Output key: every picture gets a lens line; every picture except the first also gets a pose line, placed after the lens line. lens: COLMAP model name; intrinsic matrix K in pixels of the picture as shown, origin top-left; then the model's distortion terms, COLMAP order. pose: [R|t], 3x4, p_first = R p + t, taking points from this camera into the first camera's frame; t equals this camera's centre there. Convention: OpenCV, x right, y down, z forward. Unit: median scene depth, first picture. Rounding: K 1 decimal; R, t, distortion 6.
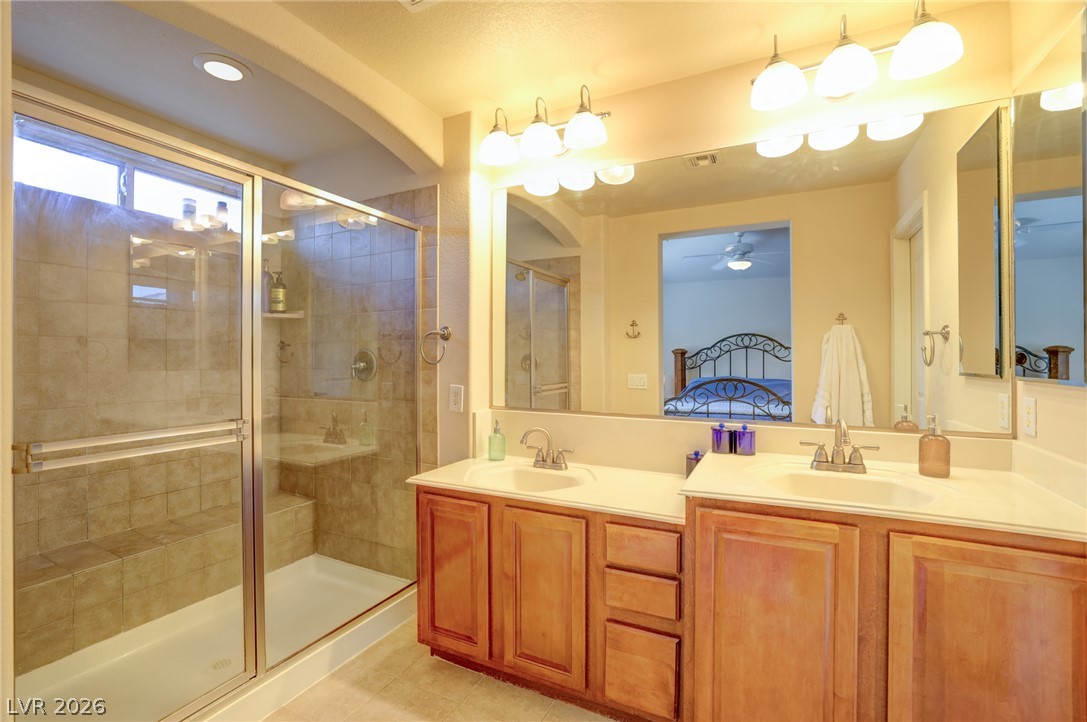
lens RADIAL K [[476.4, 0, 543.6], [0, 476.4, 359.3], [0, 0, 1]] dist [-0.031064, 0.008053]
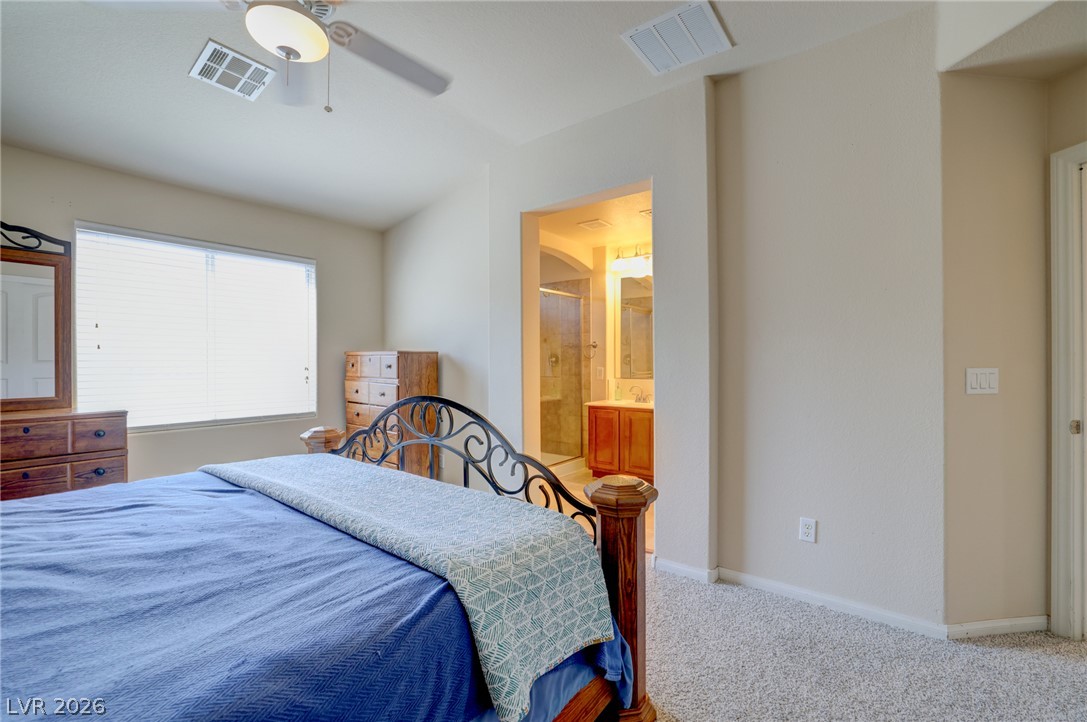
lens RADIAL K [[476.4, 0, 546.1], [0, 476.4, 362.2], [0, 0, 1]] dist [-0.031064, 0.008053]
pose [[0.984012, -0.002233, -0.178088, -0.031266], [0.002629, 0.999995, 0.001987, 0.022190], [0.178083, -0.002424, 0.984012, -1.235135]]
